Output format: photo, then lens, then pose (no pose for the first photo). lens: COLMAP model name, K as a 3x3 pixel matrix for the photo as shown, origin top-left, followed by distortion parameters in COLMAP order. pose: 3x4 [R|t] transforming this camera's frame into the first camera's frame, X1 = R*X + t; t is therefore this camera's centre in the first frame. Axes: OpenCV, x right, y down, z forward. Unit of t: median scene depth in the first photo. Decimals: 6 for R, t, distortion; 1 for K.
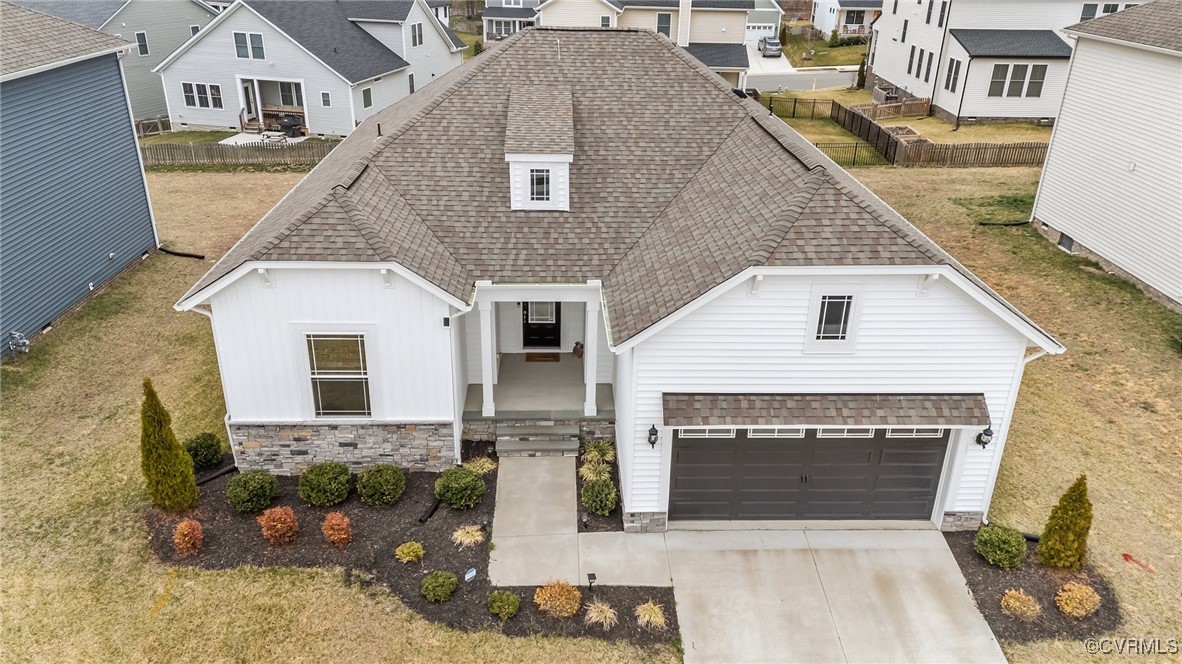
lens RADIAL K [[868.4, 0, 591.0], [0, 868.4, 332.0], [0, 0, 1]] dist [0.055207, -0.002300]
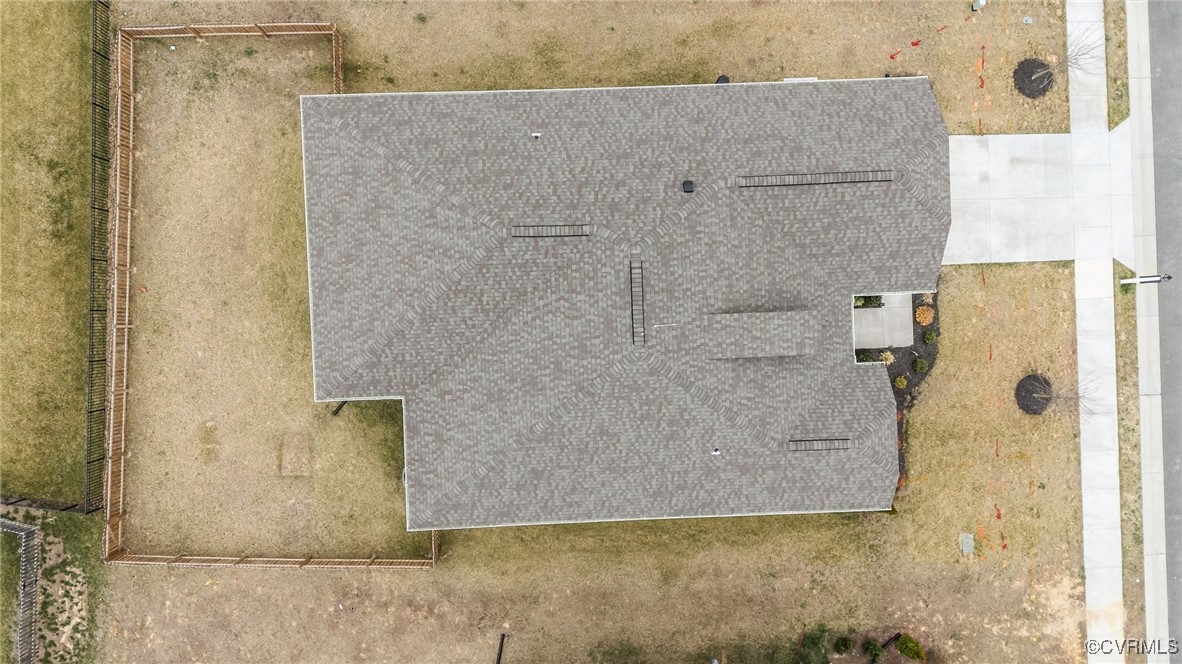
lens RADIAL K [[868.4, 0, 591.0], [0, 868.4, 332.0], [0, 0, 1]] dist [0.055207, -0.002300]
pose [[0.000259, -0.999628, -0.027287, -0.015801], [0.375669, -0.025191, 0.926411, -1.986002], [-0.926754, -0.010491, 0.375523, 0.832748]]
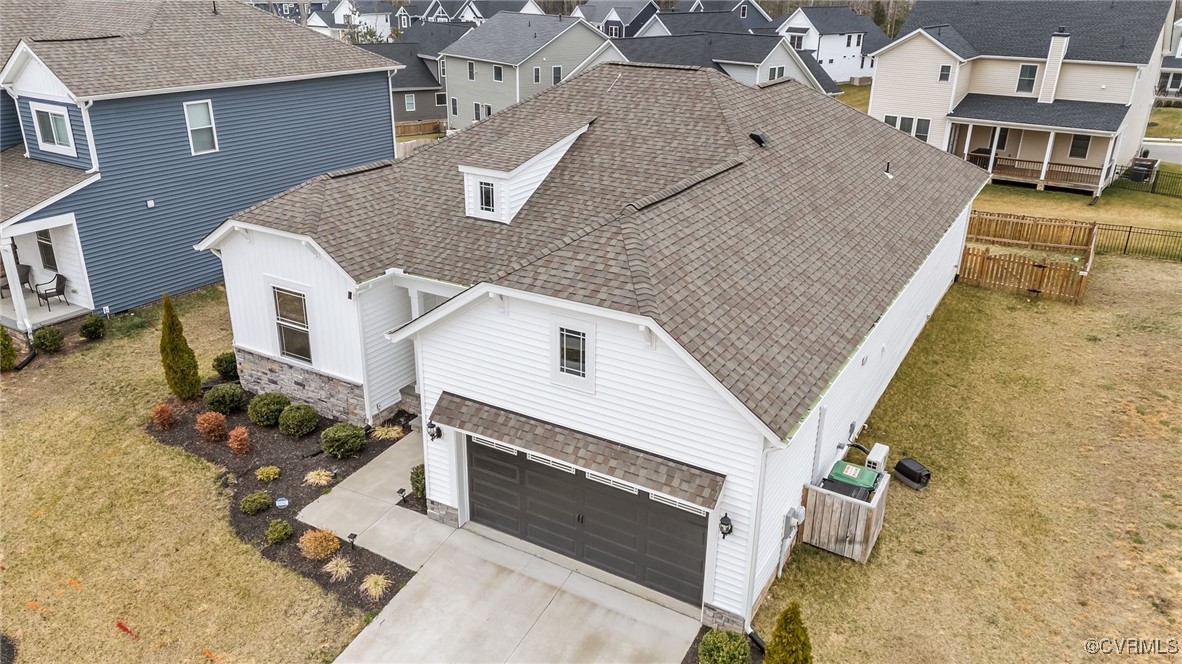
lens RADIAL K [[868.4, 0, 591.0], [0, 868.4, 332.0], [0, 0, 1]] dist [0.055207, -0.002300]
pose [[0.844544, 0.198105, -0.497494, 0.682768], [-0.222480, 0.974880, 0.010522, -0.046861], [0.487081, 0.101796, 0.867404, 0.139064]]
